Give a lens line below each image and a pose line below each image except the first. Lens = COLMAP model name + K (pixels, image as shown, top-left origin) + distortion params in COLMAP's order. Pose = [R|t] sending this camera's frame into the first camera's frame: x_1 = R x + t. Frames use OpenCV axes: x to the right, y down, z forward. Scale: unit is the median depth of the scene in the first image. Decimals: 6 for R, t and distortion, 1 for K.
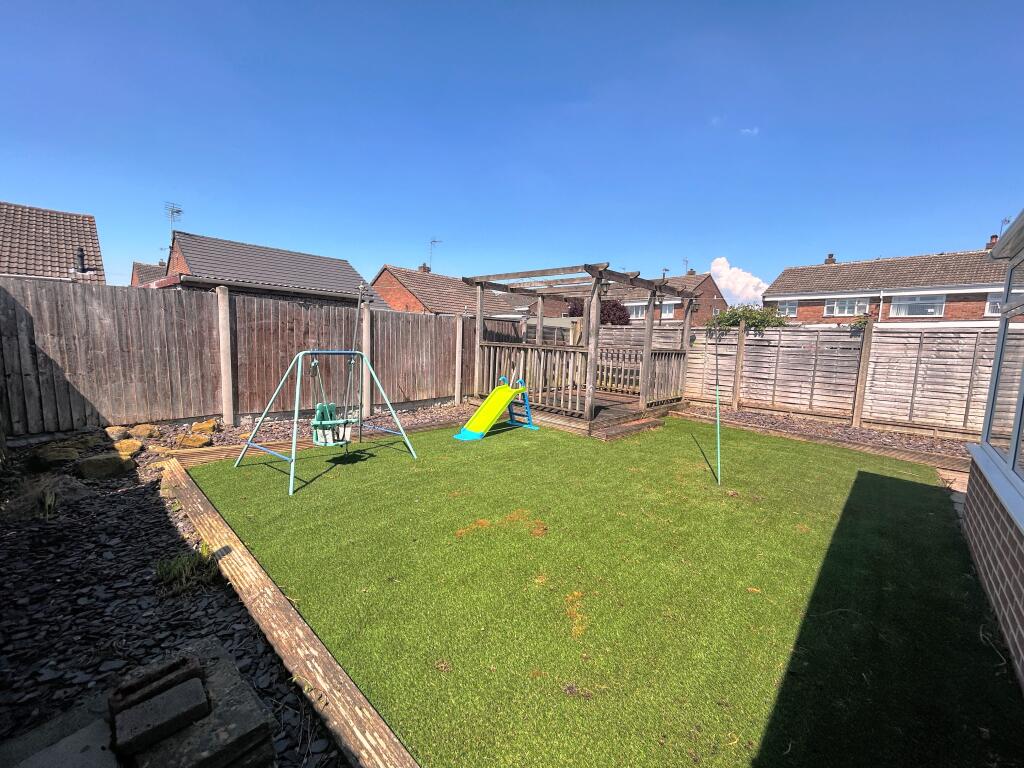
lens RADIAL K [[414.4, 0, 507.4], [0, 414.4, 382.9], [0, 0, 1]] dist [-0.001003, -0.000021]
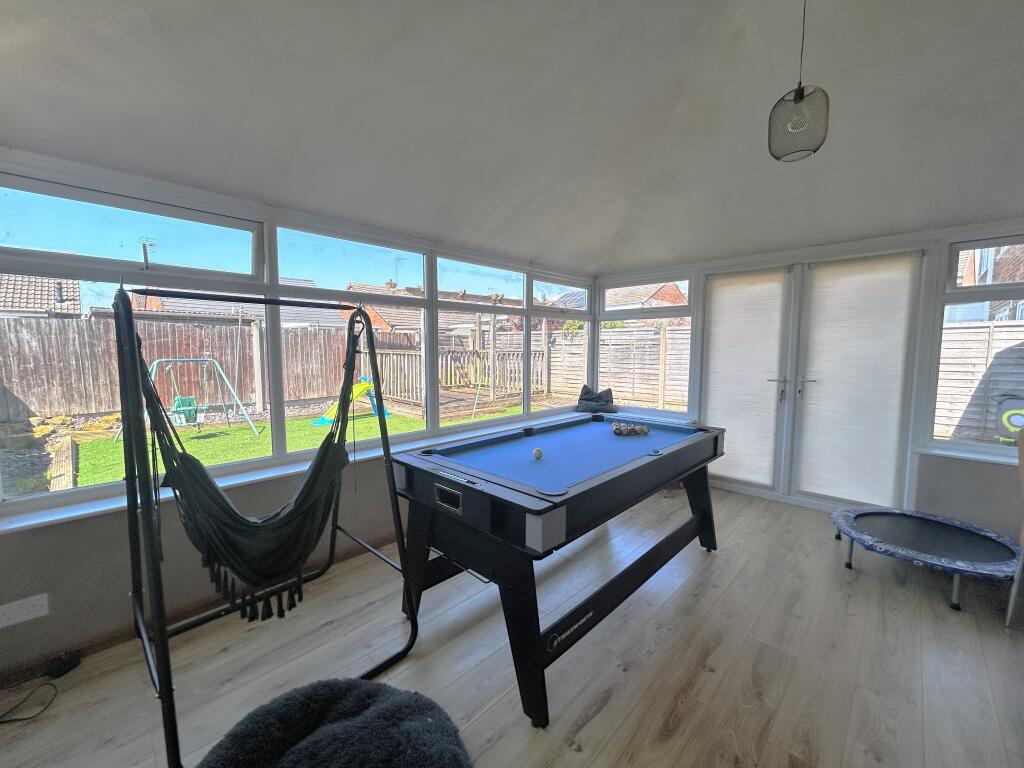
lens RADIAL K [[414.4, 0, 507.4], [0, 414.4, 382.9], [0, 0, 1]] dist [-0.001003, -0.000021]
pose [[0.999265, -0.033857, -0.017967, 0.597932], [0.033486, 0.999227, -0.020574, 0.060465], [0.018650, 0.019957, 0.999627, -0.338025]]
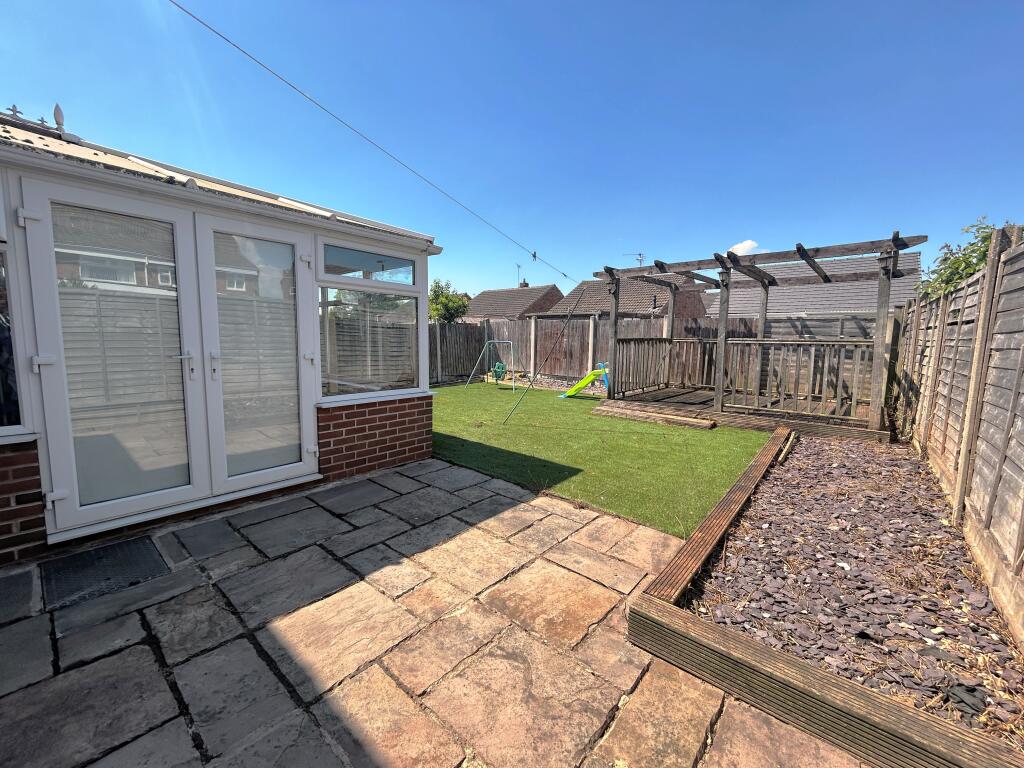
lens RADIAL K [[406.5, 0, 514.8], [0, 406.5, 391.6], [0, 0, 1]] dist [-0.000206, -0.000004]
pose [[0.052277, 0.069726, -0.996195, 1.703625], [-0.127766, 0.989828, 0.062576, 0.056770], [0.990426, 0.124008, 0.060654, 0.838418]]
